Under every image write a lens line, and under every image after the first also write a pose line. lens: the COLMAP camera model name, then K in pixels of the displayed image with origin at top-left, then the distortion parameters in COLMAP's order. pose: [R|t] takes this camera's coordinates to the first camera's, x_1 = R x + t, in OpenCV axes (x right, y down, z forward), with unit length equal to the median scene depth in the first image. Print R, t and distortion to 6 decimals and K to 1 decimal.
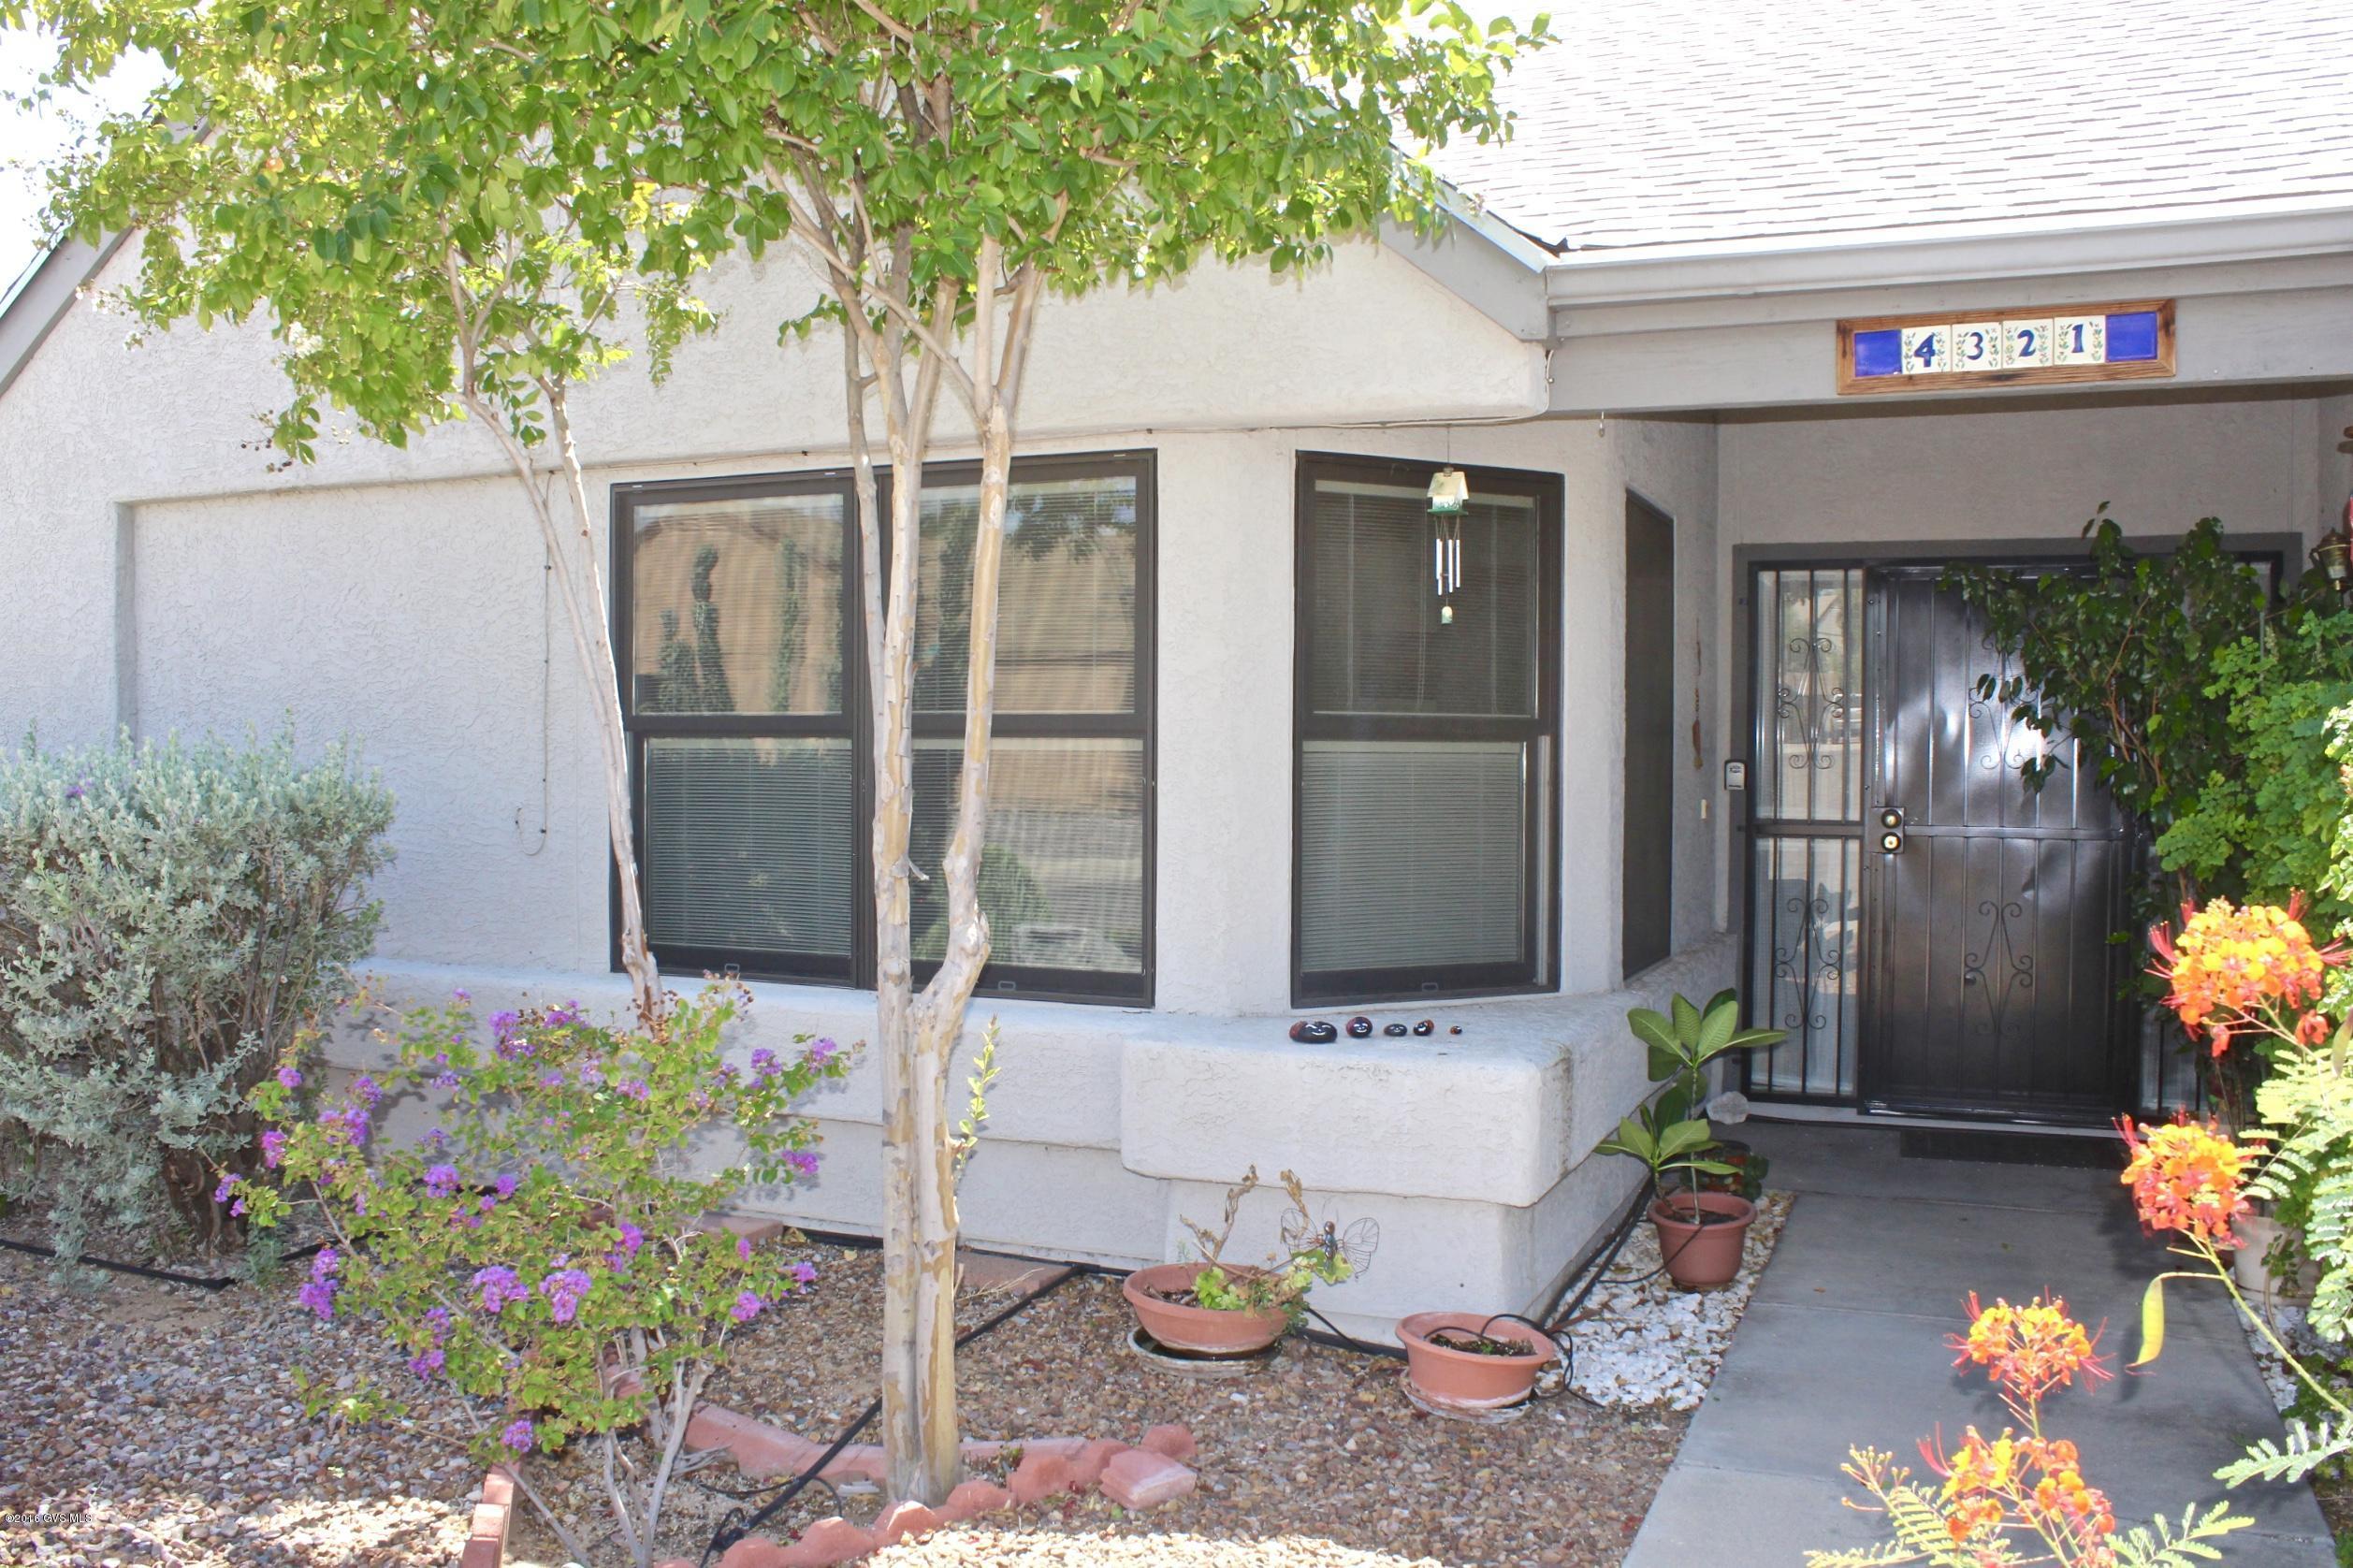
lens RADIAL K [[2004.1, 0, 1172.9], [0, 2004.1, 791.5], [0, 0, 1]] dist [-0.157487, 0.135983]
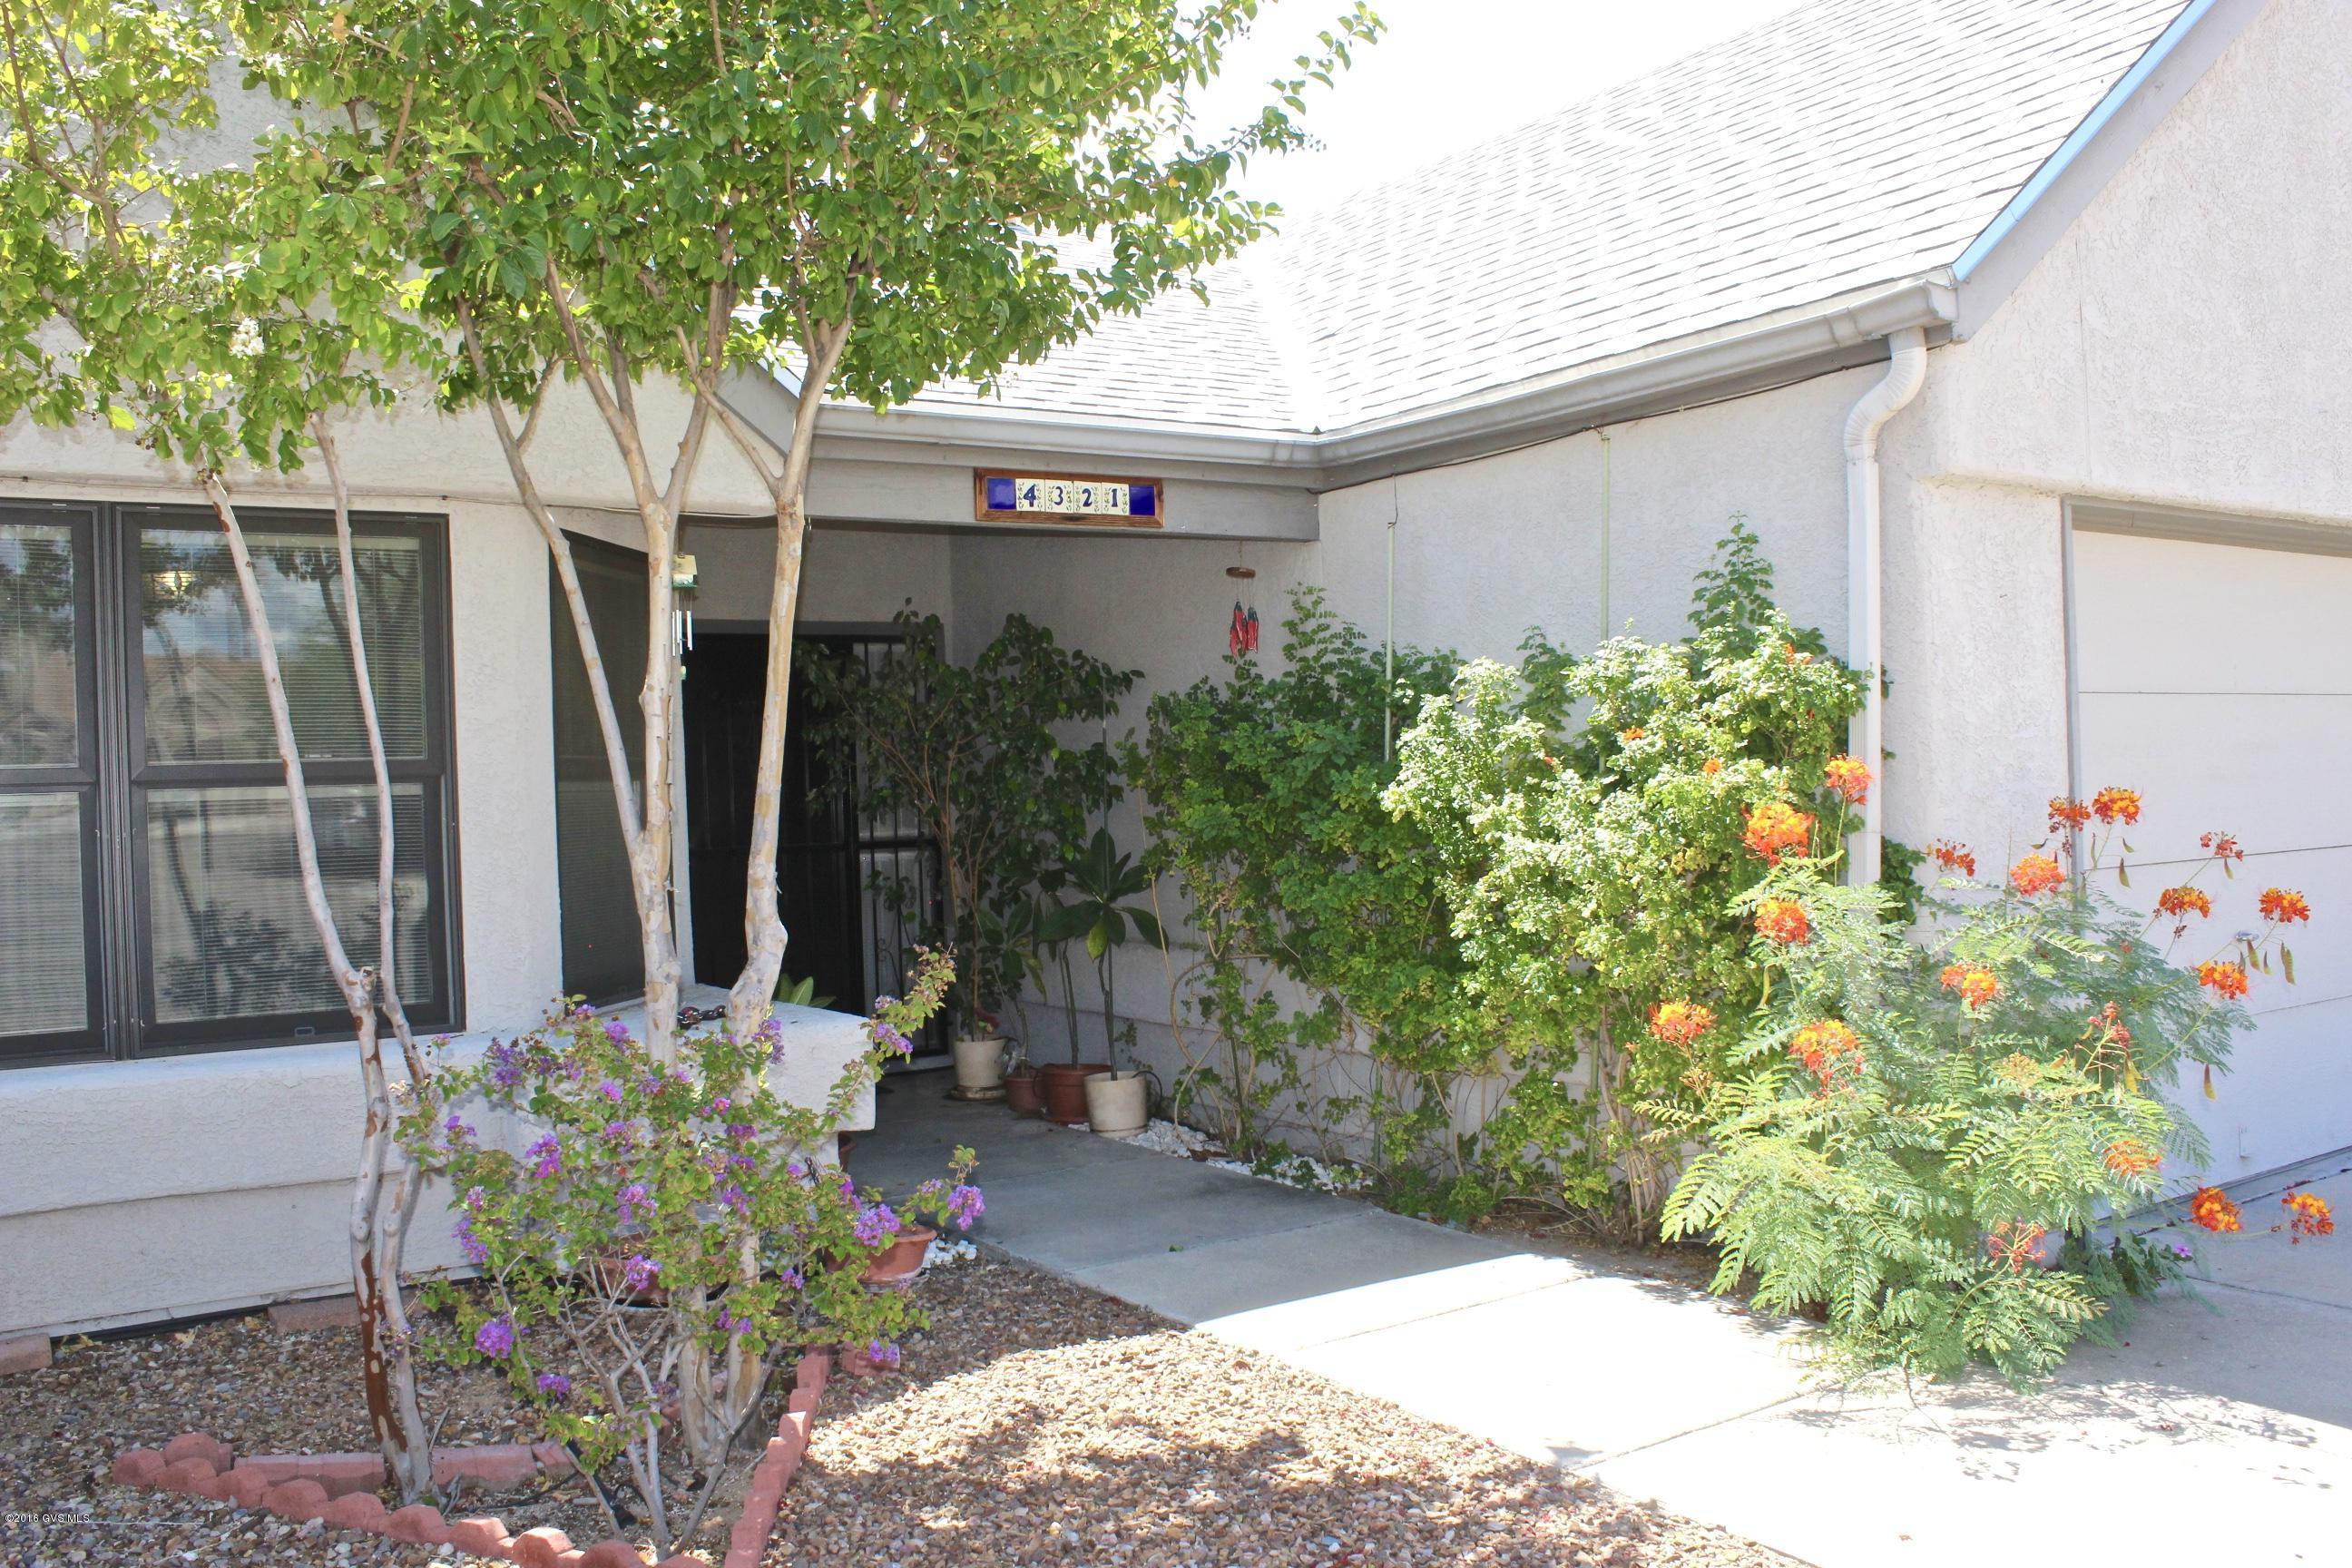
lens RADIAL K [[2003.3, 0, 1178.1], [0, 2003.3, 794.3], [0, 0, 1]] dist [-0.157487, 0.135983]
pose [[0.557093, -0.024243, 0.830096, -0.775591], [0.054056, 0.998513, -0.007117, 0.009960], [-0.828689, 0.048837, 0.557575, 0.101851]]
